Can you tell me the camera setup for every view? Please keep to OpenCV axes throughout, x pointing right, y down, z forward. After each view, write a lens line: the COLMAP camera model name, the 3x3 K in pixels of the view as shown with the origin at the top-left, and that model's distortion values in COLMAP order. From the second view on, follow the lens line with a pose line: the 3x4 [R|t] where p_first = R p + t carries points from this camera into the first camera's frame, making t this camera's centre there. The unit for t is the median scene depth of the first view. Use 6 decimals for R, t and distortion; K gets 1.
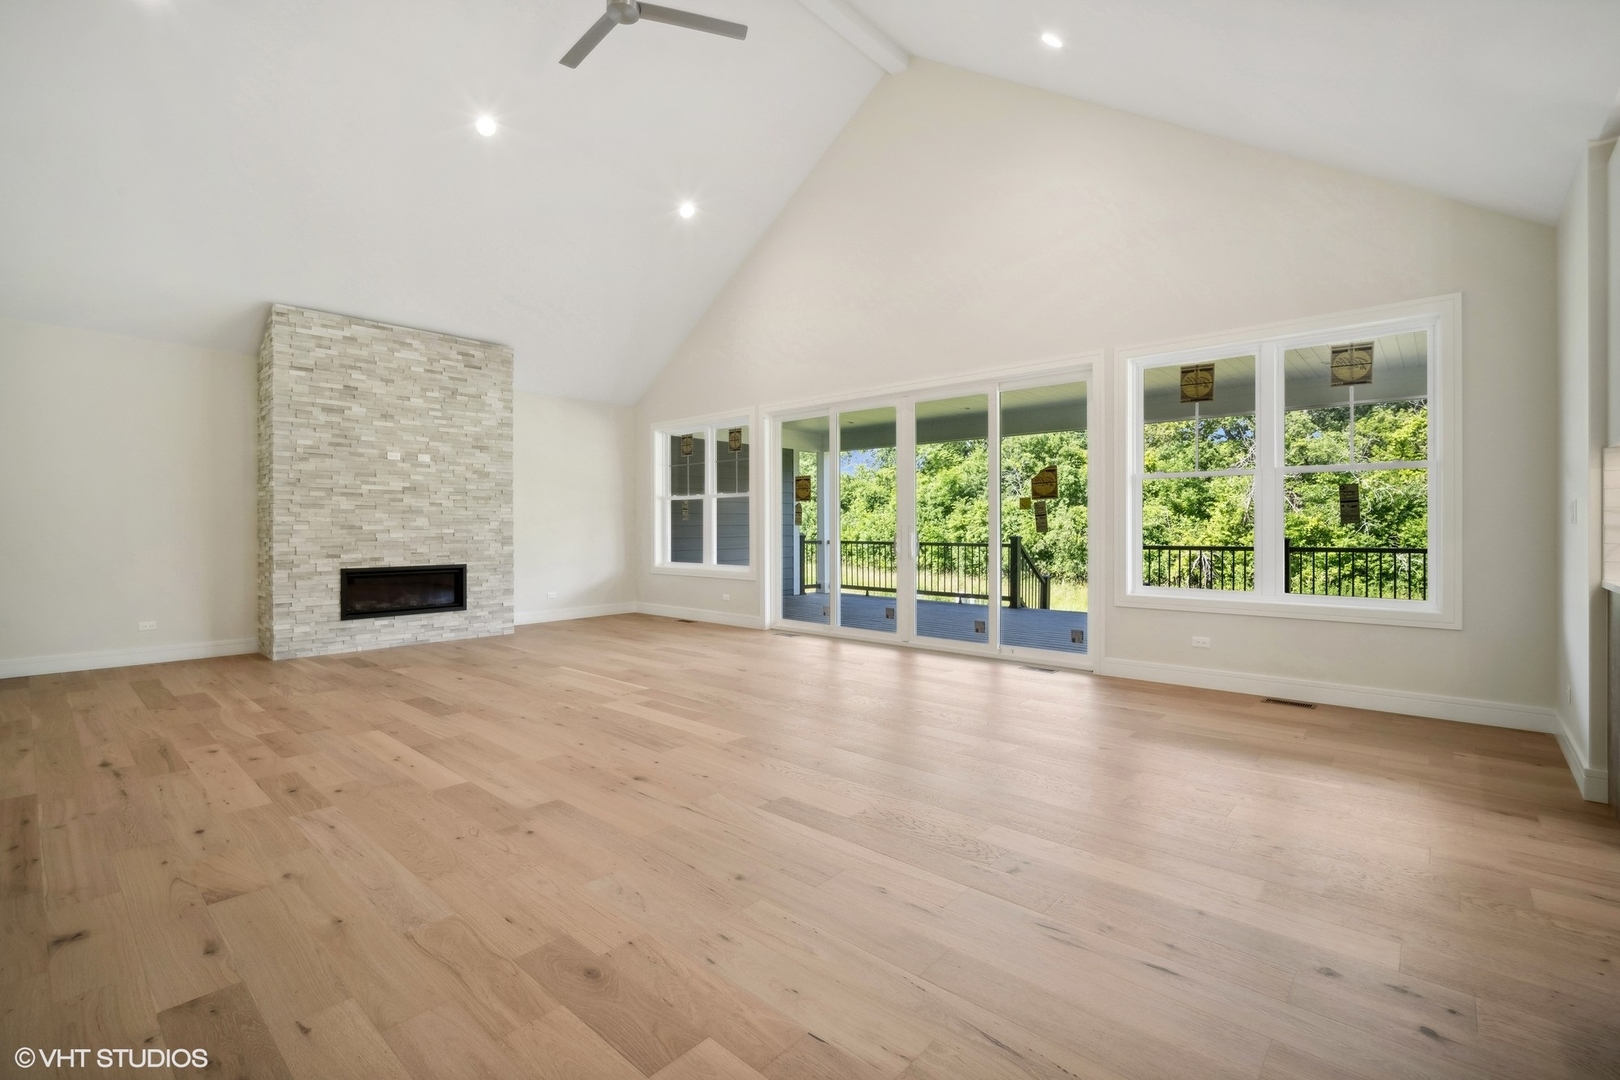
lens RADIAL K [[739.1, 0, 820.5], [0, 739.1, 527.7], [0, 0, 1]] dist [-0.010476, 0.001694]
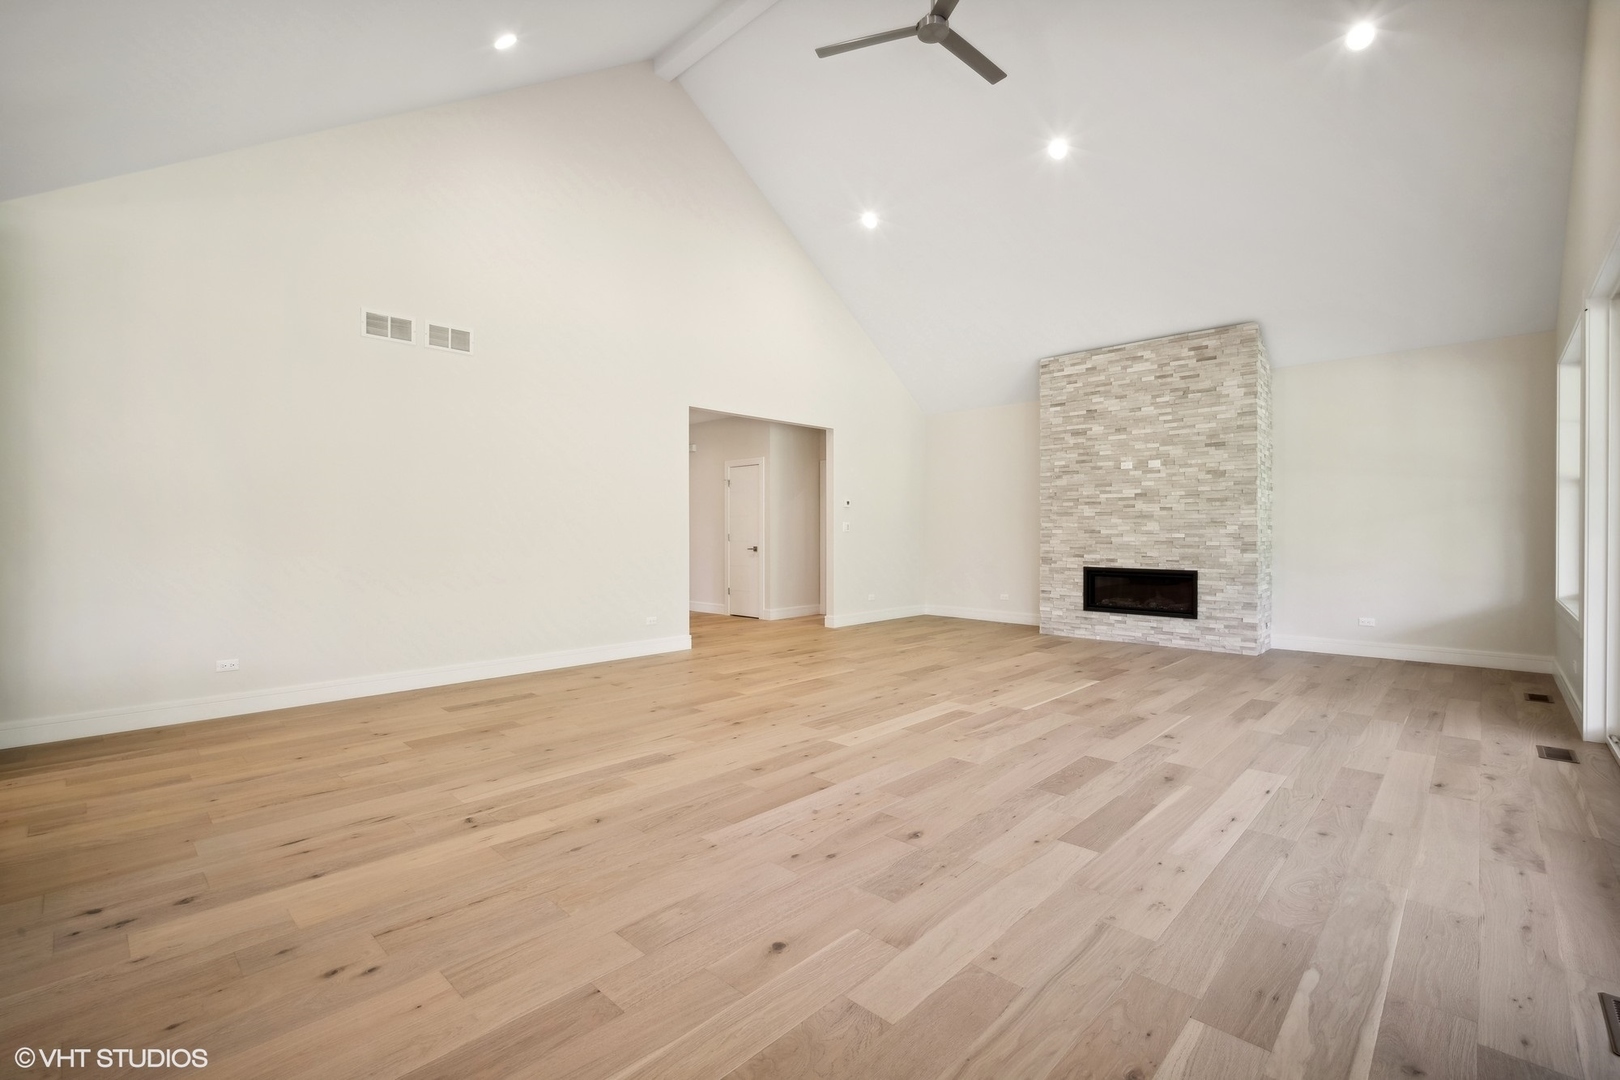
lens RADIAL K [[739.1, 0, 811.3], [0, 739.1, 535.7], [0, 0, 1]] dist [-0.010476, 0.001694]
pose [[-0.074461, 0.006926, -0.997200, 0.526799], [-0.000805, 0.999975, 0.007005, -0.001728], [0.997224, 0.001324, -0.074453, 0.614026]]
